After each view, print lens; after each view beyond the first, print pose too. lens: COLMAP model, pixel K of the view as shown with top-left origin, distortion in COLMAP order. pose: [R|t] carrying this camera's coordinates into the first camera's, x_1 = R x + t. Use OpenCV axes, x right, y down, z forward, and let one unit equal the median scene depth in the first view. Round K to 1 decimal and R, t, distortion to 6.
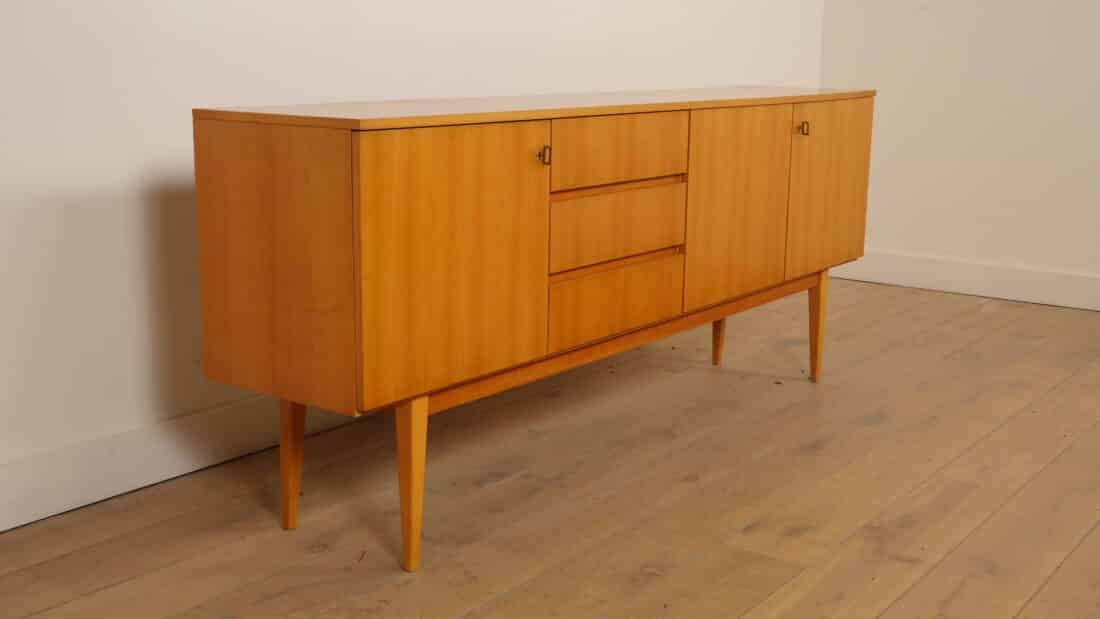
lens RADIAL K [[1218.7, 0, 543.3], [0, 1218.7, 315.3], [0, 0, 1]] dist [0.006630, 0.000000]
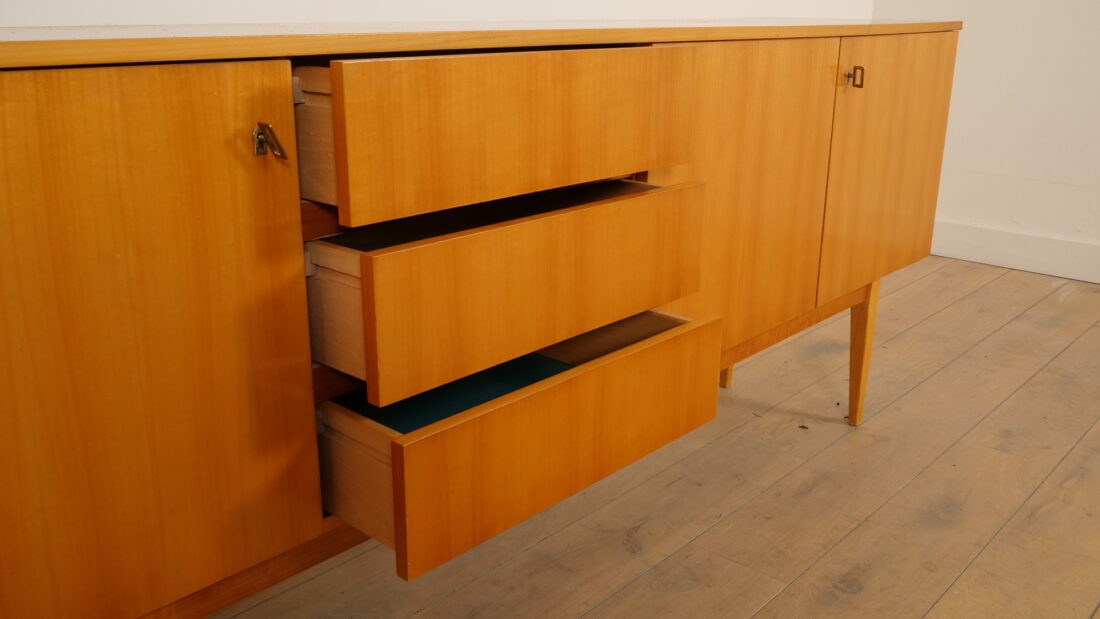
lens RADIAL K [[968.4, 0, 568.9], [0, 968.4, 307.1], [0, 0, 1]] dist [-0.003443, -0.001106]
pose [[0.997787, 0.024245, -0.061920, 0.101957], [-0.018566, 0.995705, 0.090705, -0.079559], [0.063853, -0.089354, 0.993951, 0.494651]]
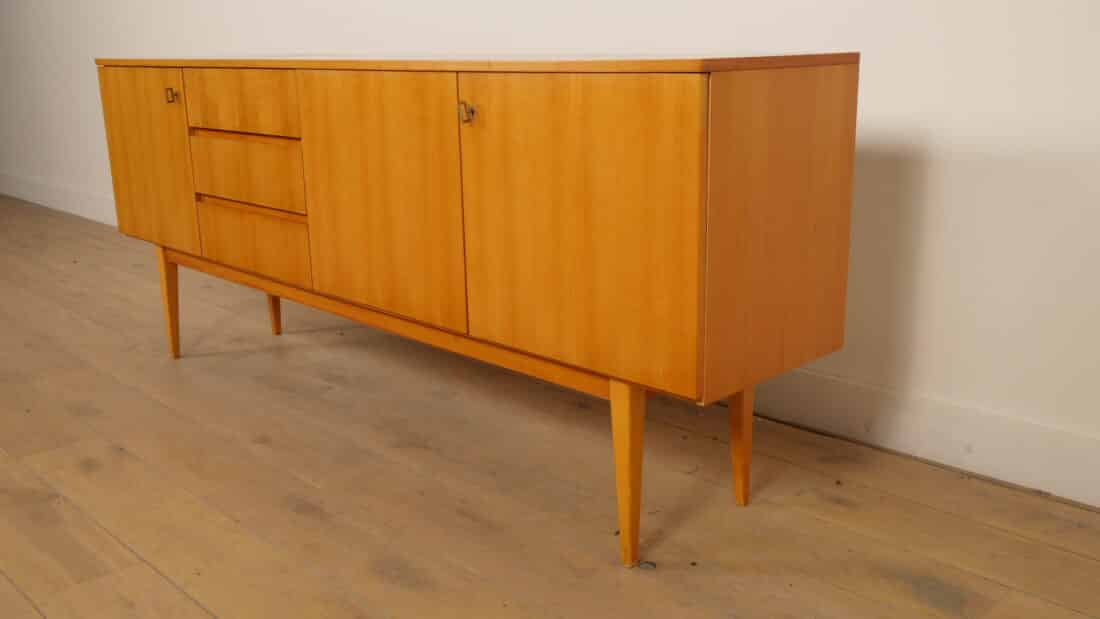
lens RADIAL K [[1119.5, 0, 543.5], [0, 1119.5, 307.3], [0, 0, 1]] dist [0.005014, 0.000000]
pose [[-0.173788, 0.252559, -0.951846, 0.842985], [-0.170173, 0.944312, 0.281630, -0.242753], [0.969968, 0.210923, -0.121132, 1.198125]]
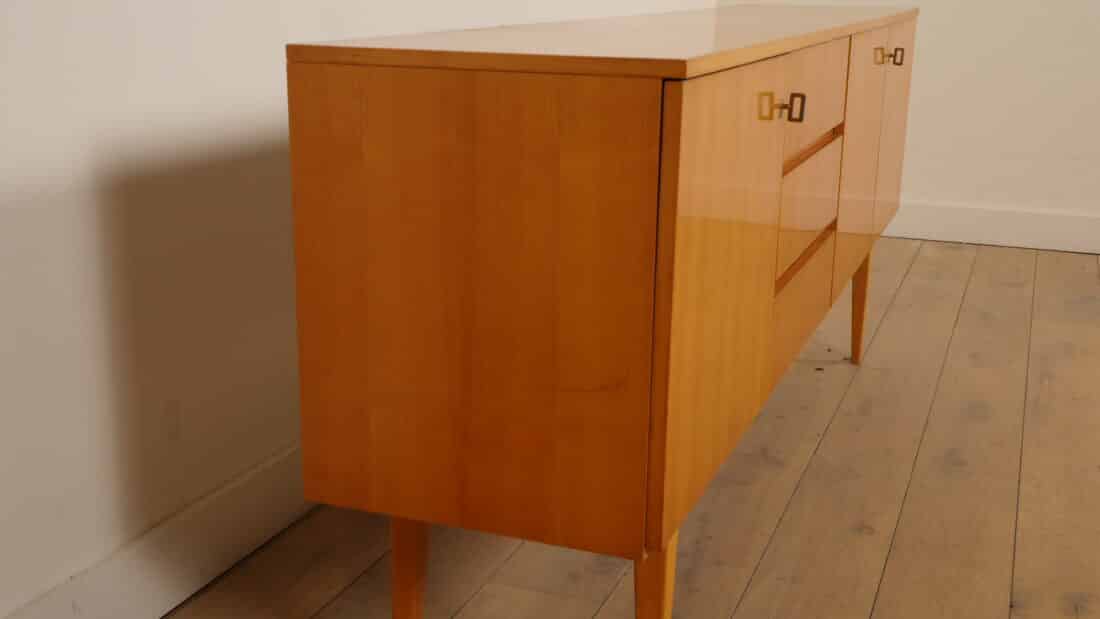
lens RADIAL K [[1242.7, 0, 551.9], [0, 1242.7, 306.3], [0, 0, 1]] dist [0.051241, 0.000000]
pose [[0.961314, -0.068879, 0.266703, -0.239773], [0.055833, 0.996857, 0.056202, -0.052275], [-0.269736, -0.039137, 0.962139, 0.286854]]
